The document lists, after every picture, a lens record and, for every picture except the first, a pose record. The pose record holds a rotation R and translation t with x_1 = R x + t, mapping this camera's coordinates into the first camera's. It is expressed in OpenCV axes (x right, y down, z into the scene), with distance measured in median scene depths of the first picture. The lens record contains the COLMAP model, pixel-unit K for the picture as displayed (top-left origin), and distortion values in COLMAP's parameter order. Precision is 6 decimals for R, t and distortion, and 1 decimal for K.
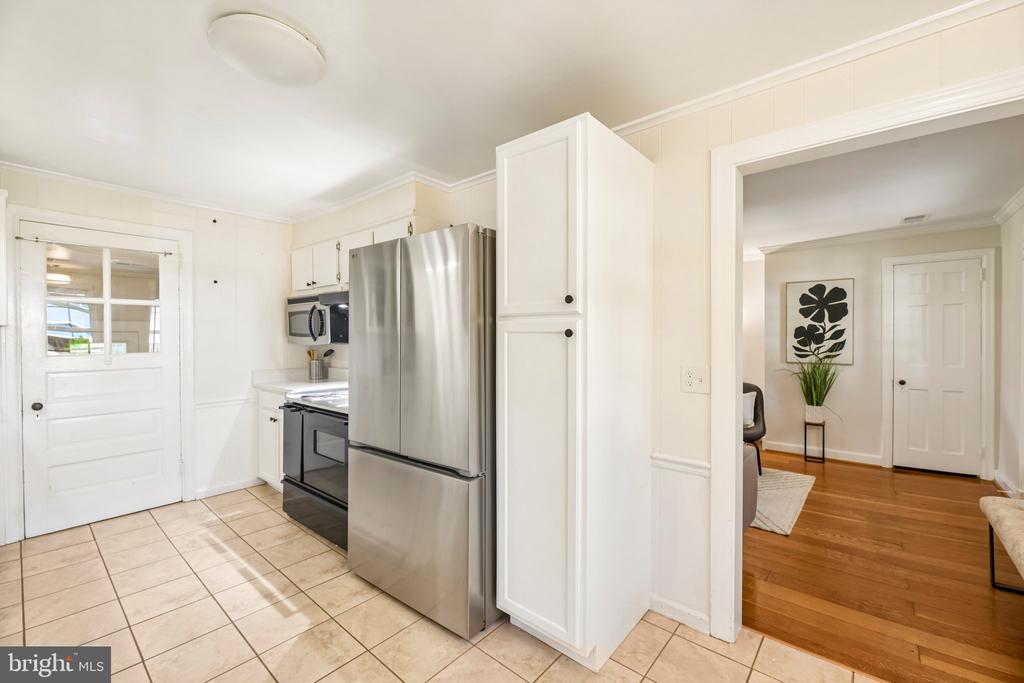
lens RADIAL K [[437.7, 0, 511.9], [0, 437.7, 339.4], [0, 0, 1]] dist [-0.000739, -0.000365]
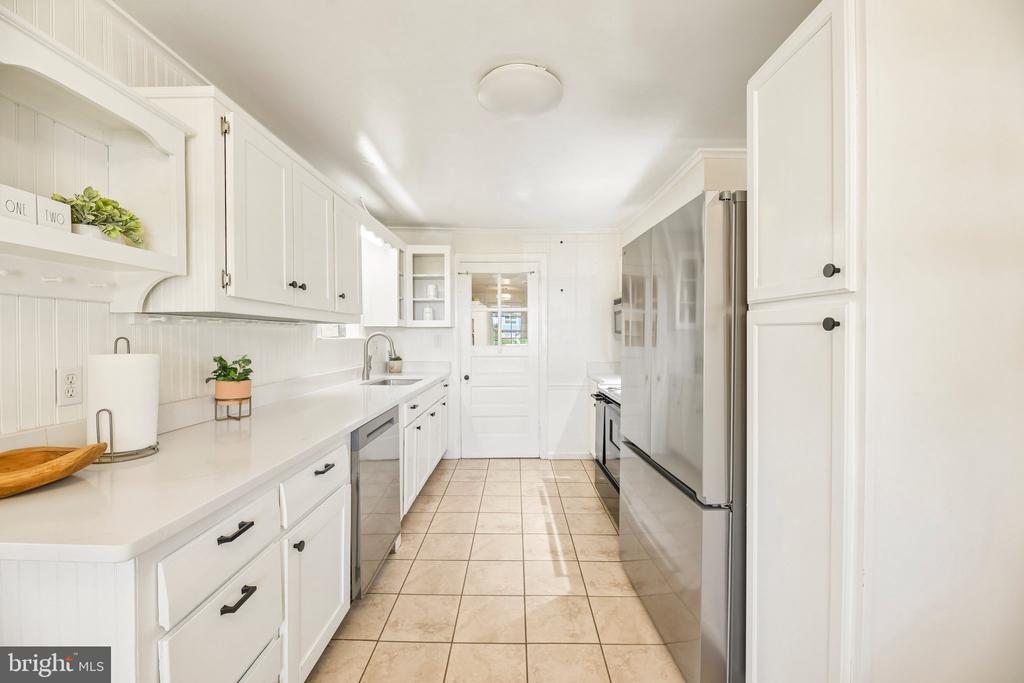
lens RADIAL K [[413.2, 0, 511.3], [0, 413.2, 339.6], [0, 0, 1]] dist [0.001323, -0.005678]
pose [[0.635630, 0.008324, -0.771949, 0.206897], [-0.004963, 0.999965, 0.006696, 0.004326], [0.771978, -0.000425, 0.635649, 0.183856]]
